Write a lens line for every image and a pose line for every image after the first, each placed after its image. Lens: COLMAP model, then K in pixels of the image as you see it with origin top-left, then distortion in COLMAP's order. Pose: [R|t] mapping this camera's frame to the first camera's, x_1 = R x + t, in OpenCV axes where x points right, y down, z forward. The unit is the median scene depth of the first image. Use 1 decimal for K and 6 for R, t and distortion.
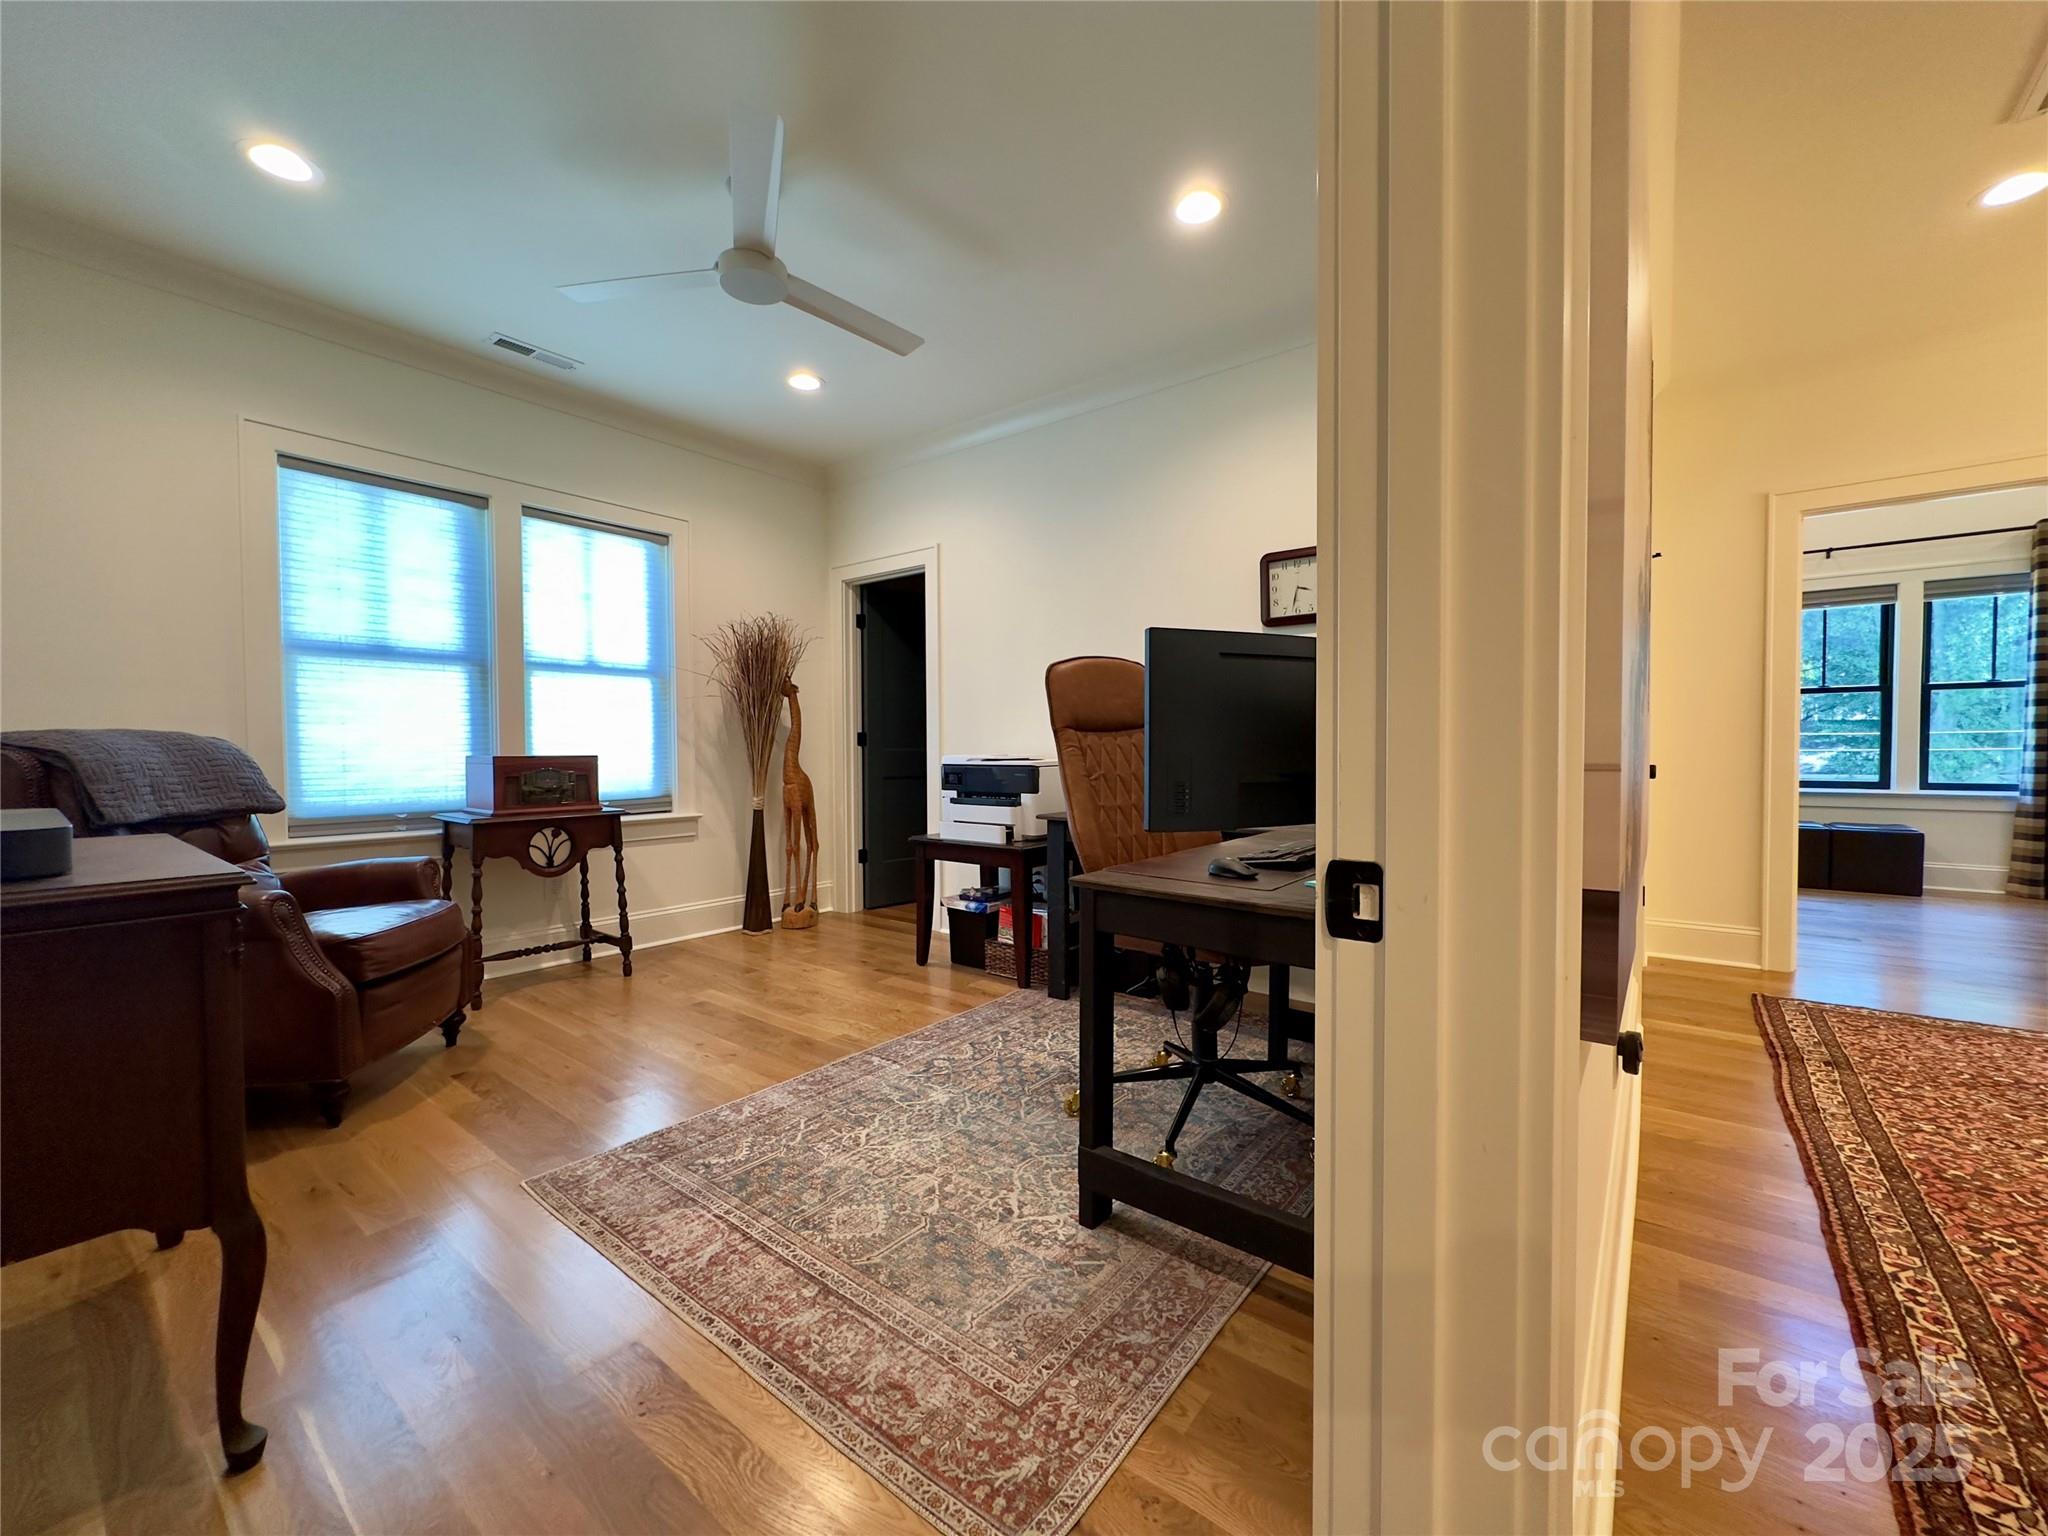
lens RADIAL K [[822.3, 0, 1020.4], [0, 822.3, 772.6], [0, 0, 1]] dist [0.000454, 0.000098]
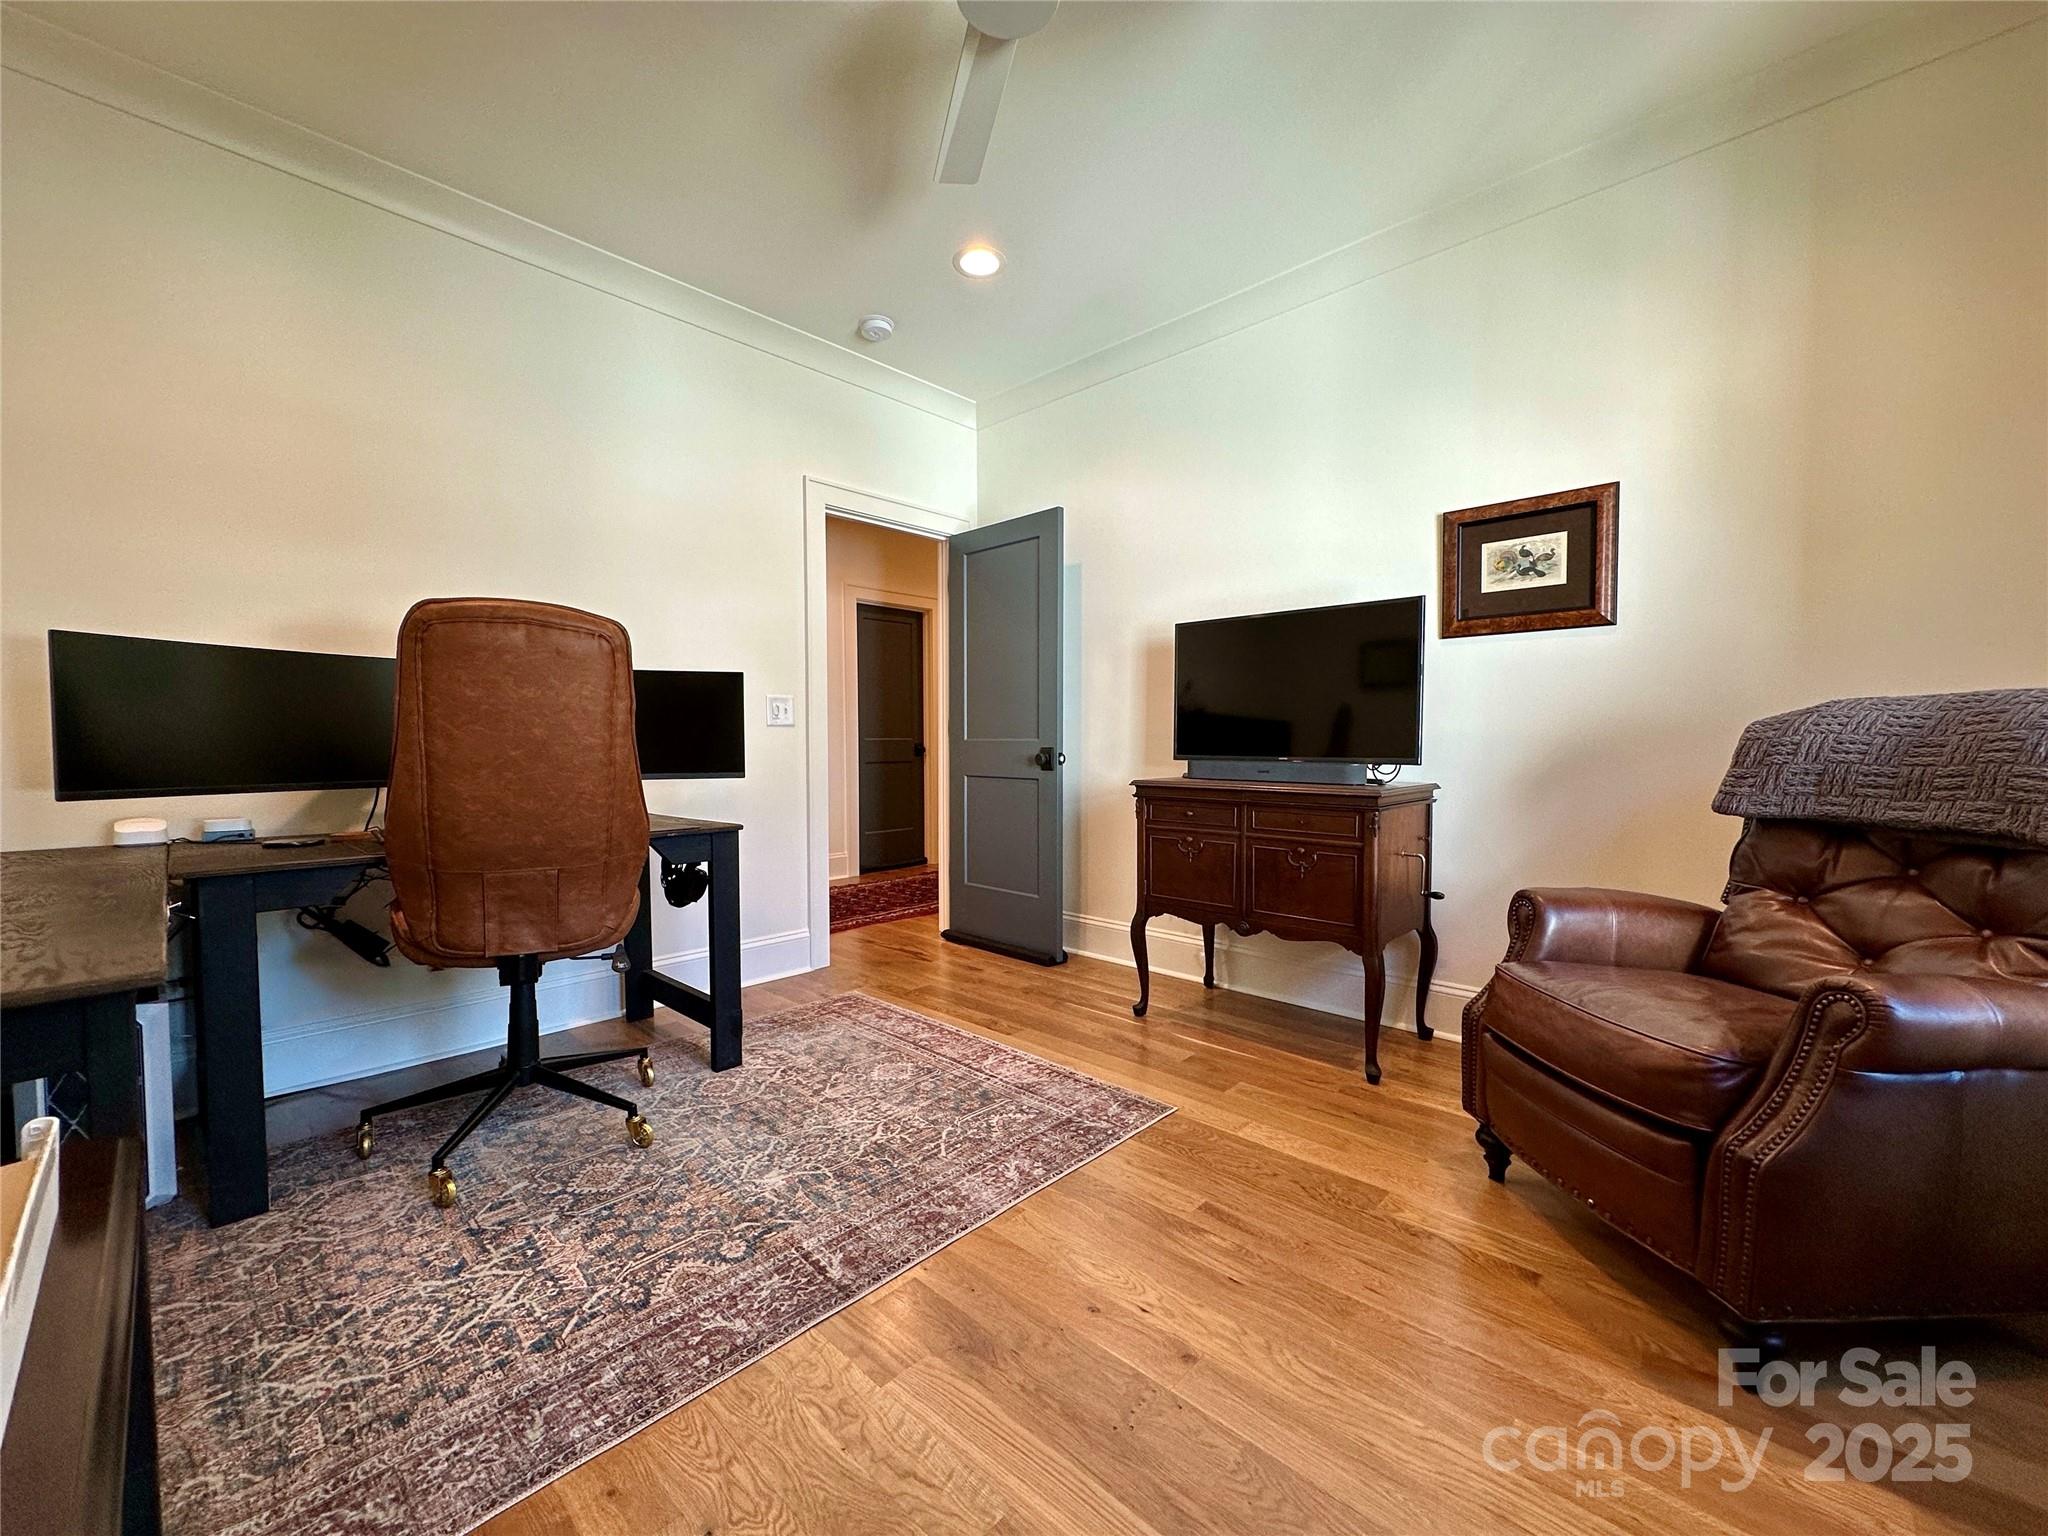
lens RADIAL K [[822.3, 0, 1020.4], [0, 822.3, 772.6], [0, 0, 1]] dist [0.000454, 0.000098]
pose [[-0.995539, 0.005111, 0.094214, -0.479090], [0.011859, 0.997391, 0.071204, -0.050621], [-0.093604, 0.072004, -0.993002, 2.037118]]
